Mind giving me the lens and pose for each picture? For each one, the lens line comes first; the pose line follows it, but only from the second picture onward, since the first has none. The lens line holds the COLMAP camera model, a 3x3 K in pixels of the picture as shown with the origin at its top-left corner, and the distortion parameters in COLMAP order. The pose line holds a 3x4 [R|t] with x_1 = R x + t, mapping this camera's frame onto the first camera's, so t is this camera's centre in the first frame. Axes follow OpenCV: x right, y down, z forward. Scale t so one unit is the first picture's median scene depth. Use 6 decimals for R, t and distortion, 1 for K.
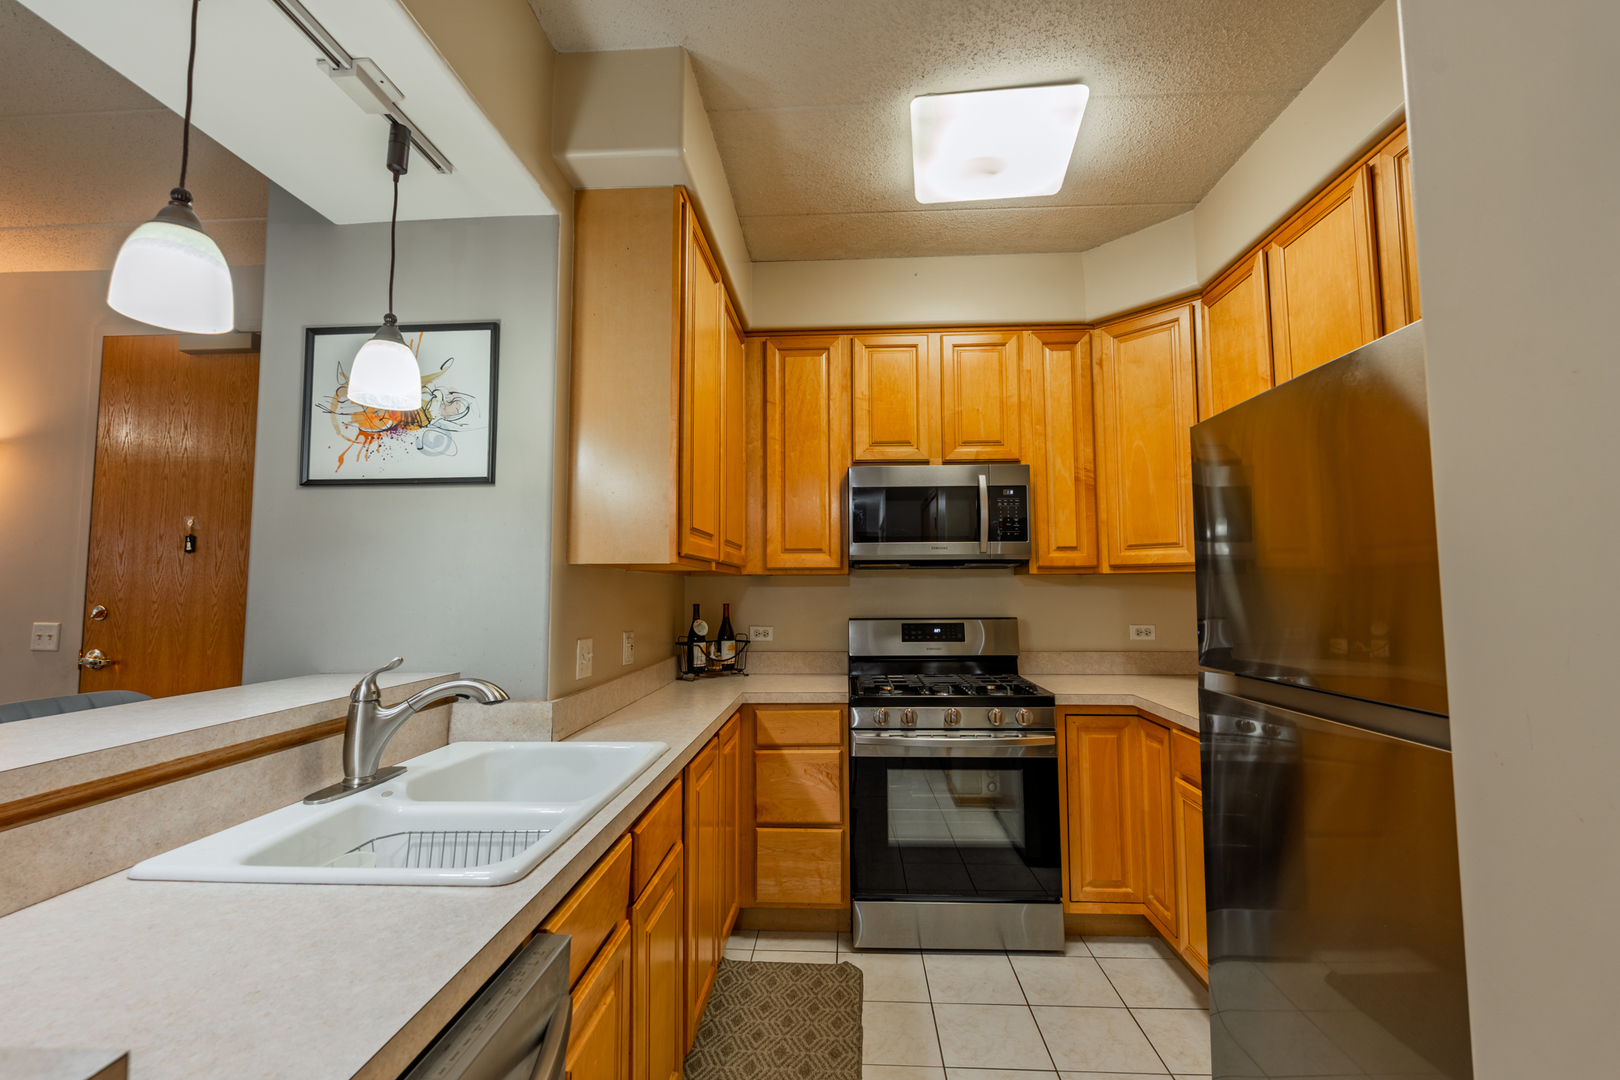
lens RADIAL K [[706.4, 0, 810.1], [0, 706.4, 542.1], [0, 0, 1]] dist [-0.004645, -0.000353]
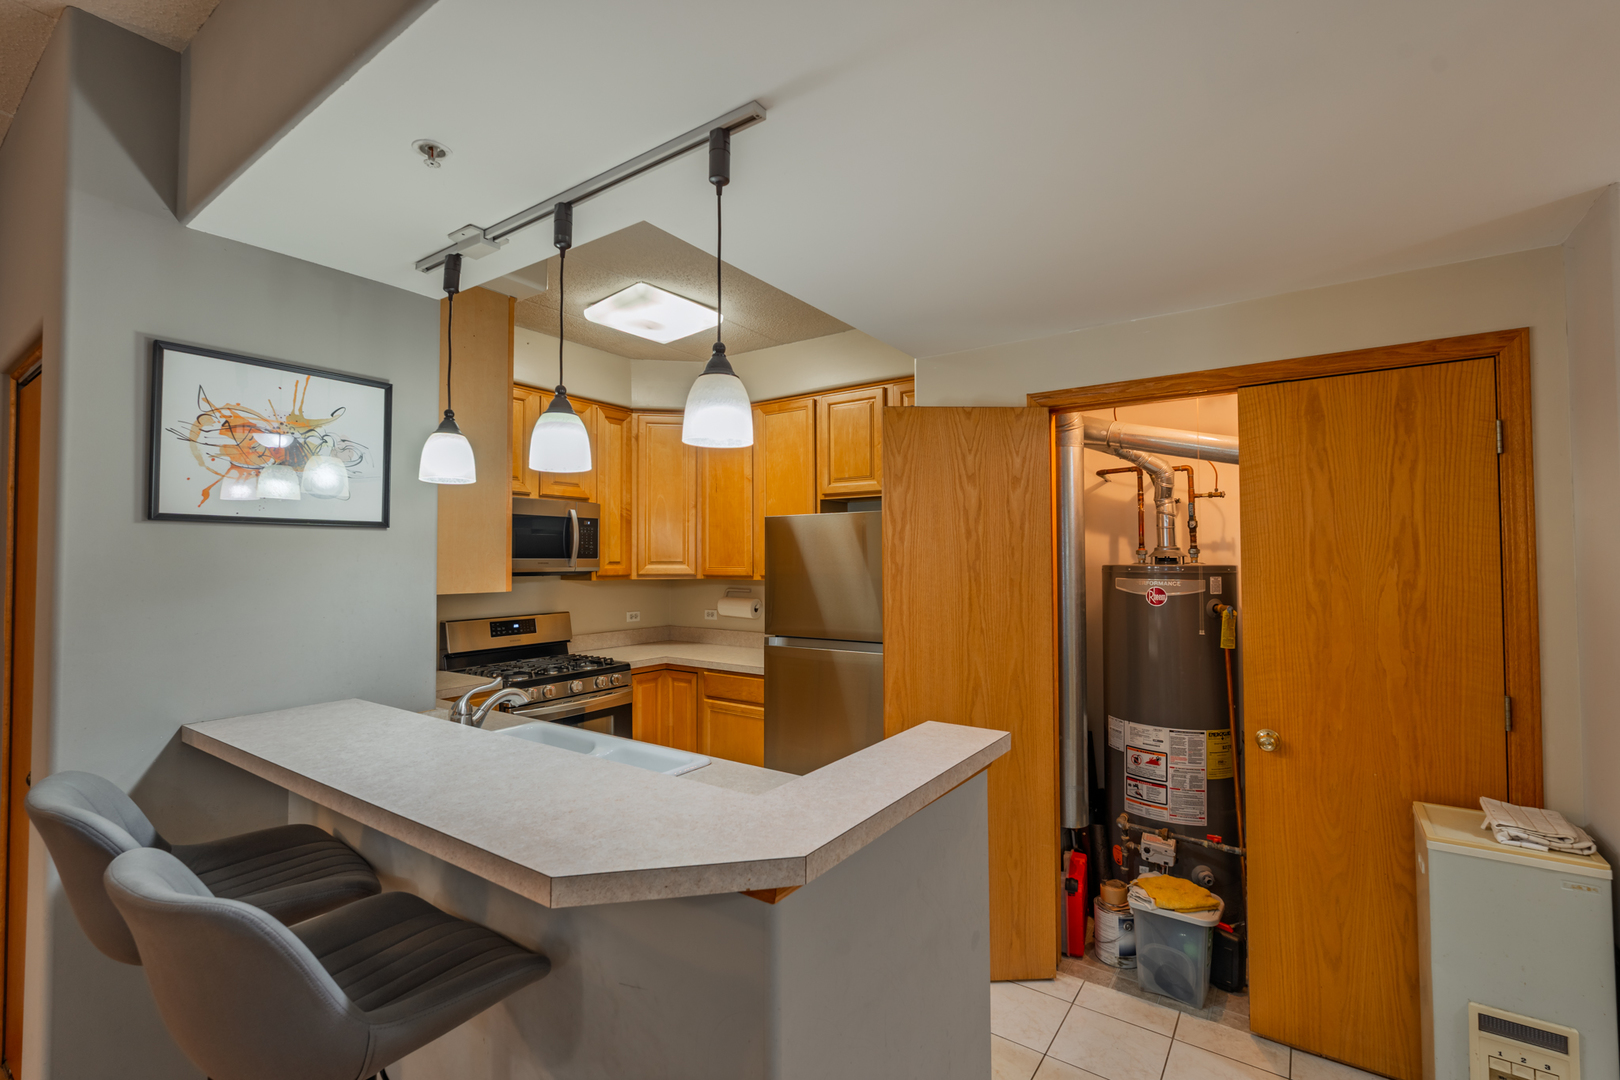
lens RADIAL K [[706.4, 0, 813.7], [0, 706.4, 539.3], [0, 0, 1]] dist [-0.004645, -0.000353]
pose [[0.530107, 0.028199, 0.847462, -0.736464], [-0.057640, 0.998333, 0.002836, -0.075724], [-0.845970, -0.050351, 0.530849, -0.128185]]
